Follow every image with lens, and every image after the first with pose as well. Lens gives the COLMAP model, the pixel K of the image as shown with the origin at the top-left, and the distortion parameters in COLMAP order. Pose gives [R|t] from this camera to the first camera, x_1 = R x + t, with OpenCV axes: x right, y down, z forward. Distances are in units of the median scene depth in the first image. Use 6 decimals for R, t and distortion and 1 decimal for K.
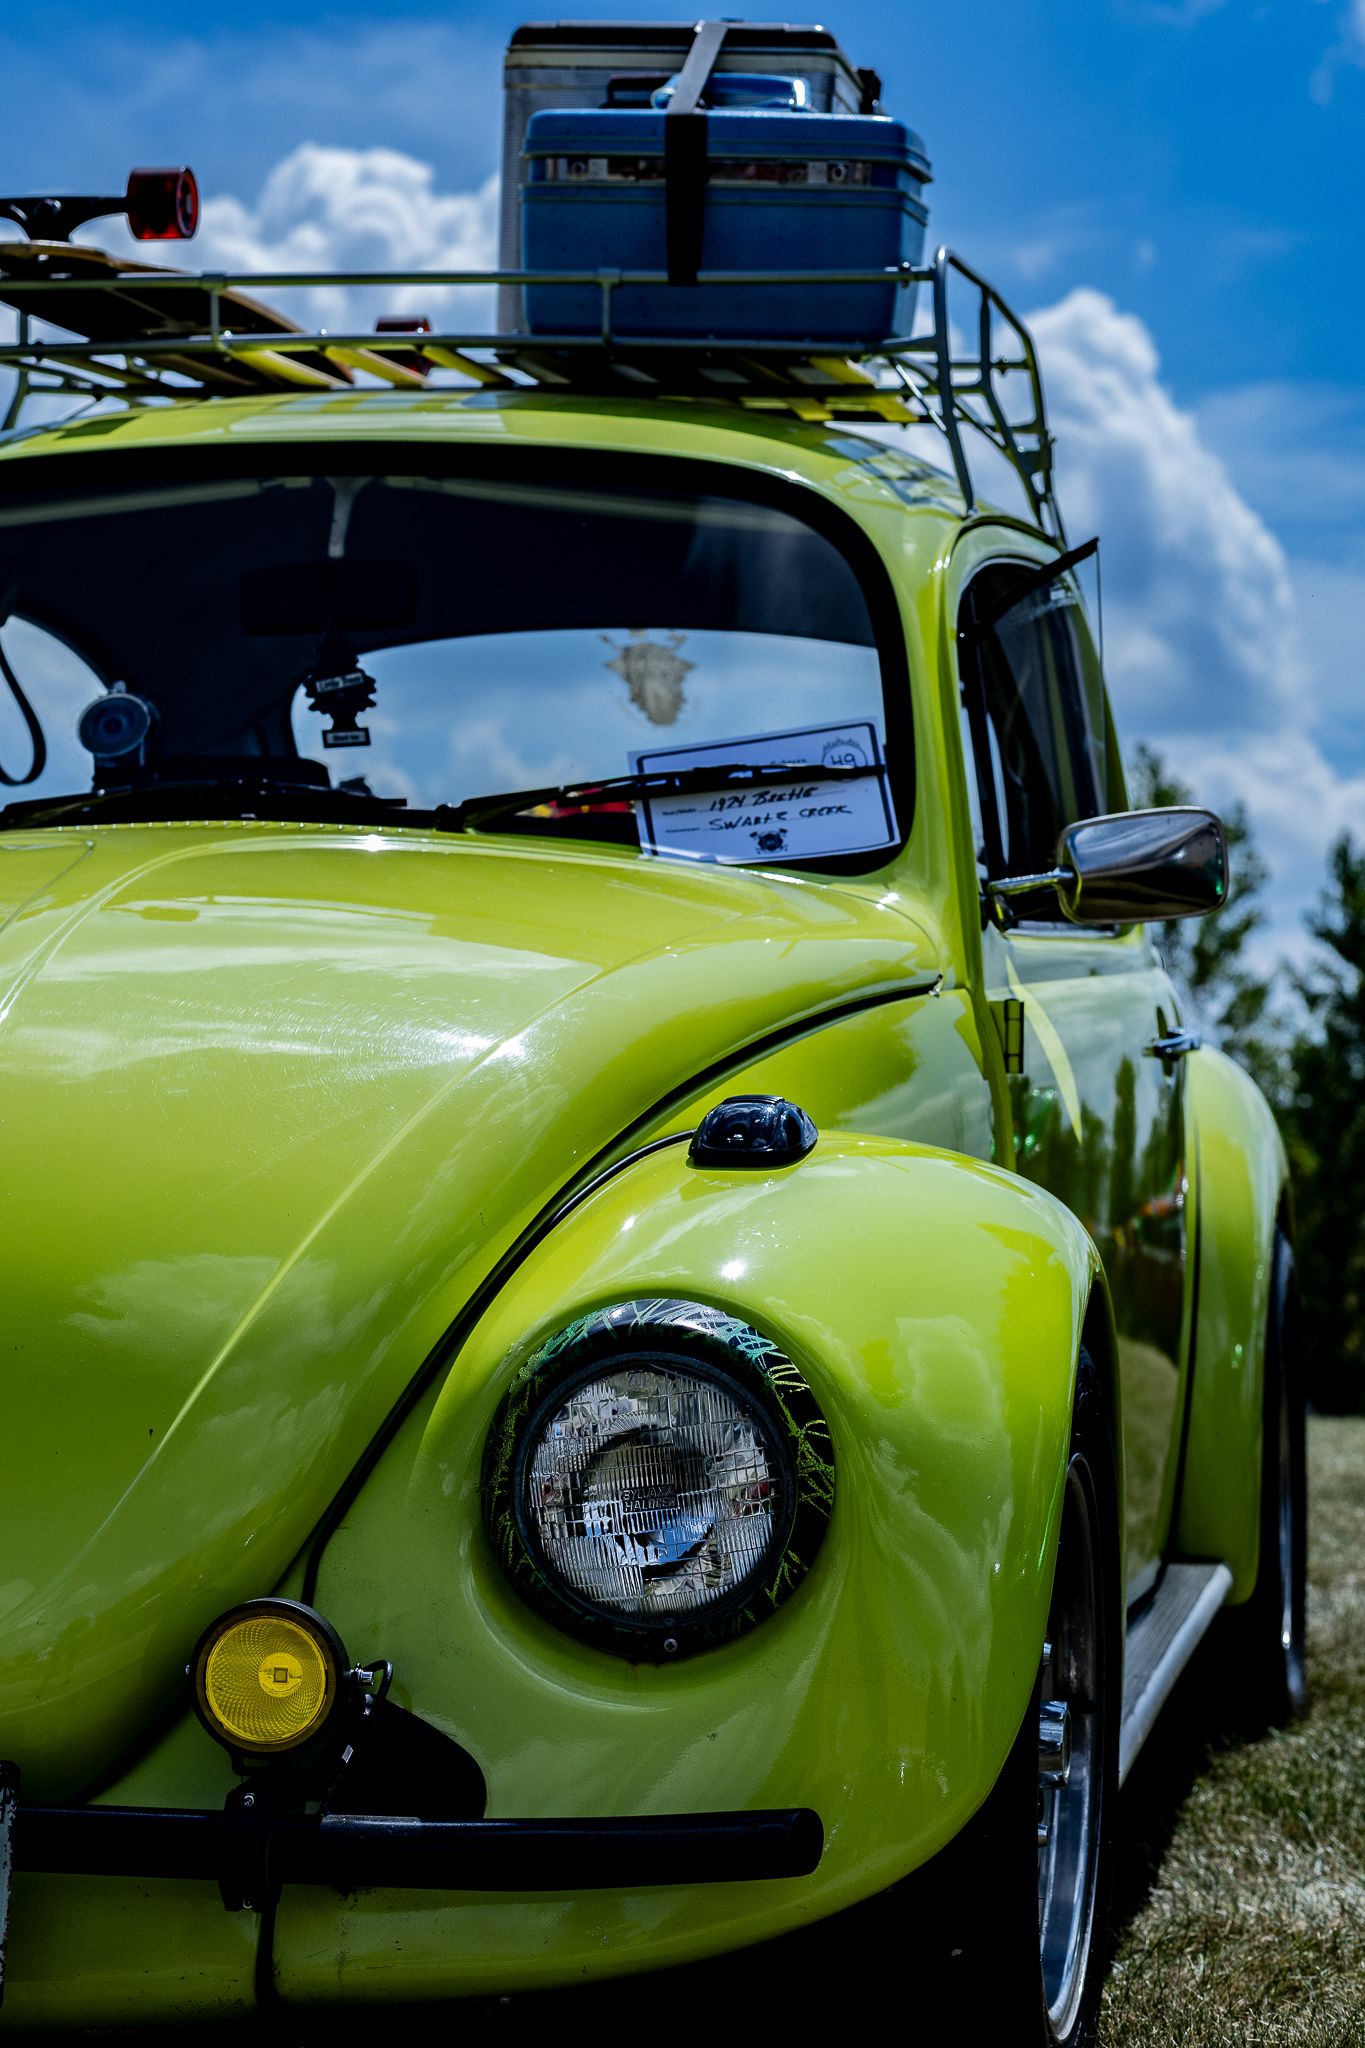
lens RADIAL K [[4998.3, 0, 675.4], [0, 4998.3, 1020.4], [0, 0, 1]] dist [0.045768, 0.000000]
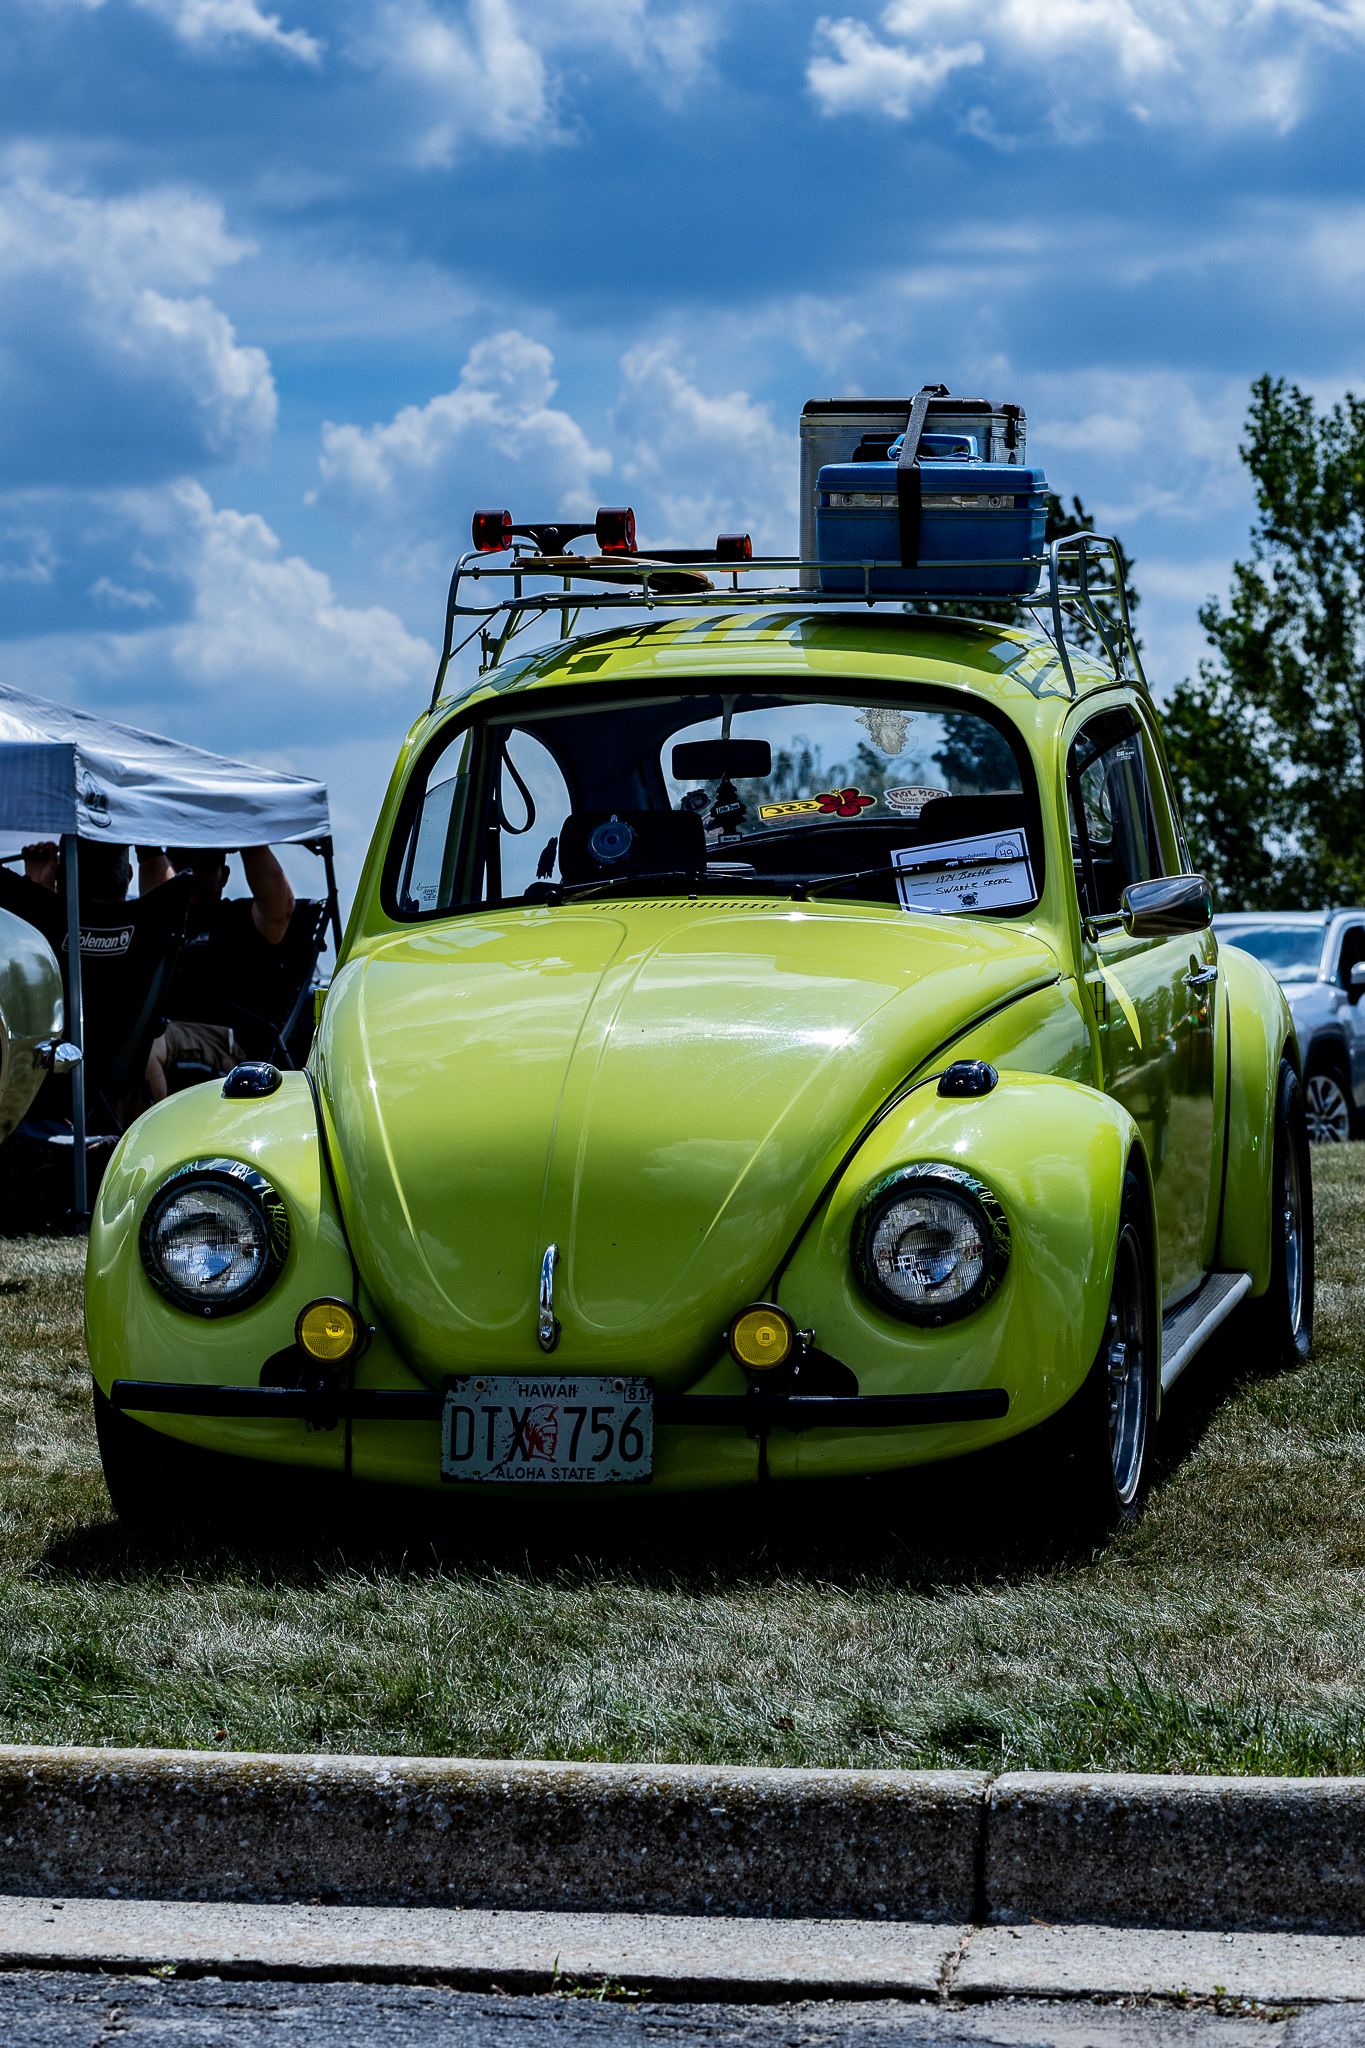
lens RADIAL K [[4998.3, 0, 685.1], [0, 4998.3, 1030.2], [0, 0, 1]] dist [0.045768, 0.000000]
pose [[0.999038, -0.027429, -0.034229, -0.031101], [0.029381, 0.997892, 0.057872, -0.124652], [0.032569, -0.058822, 0.997737, -1.118717]]
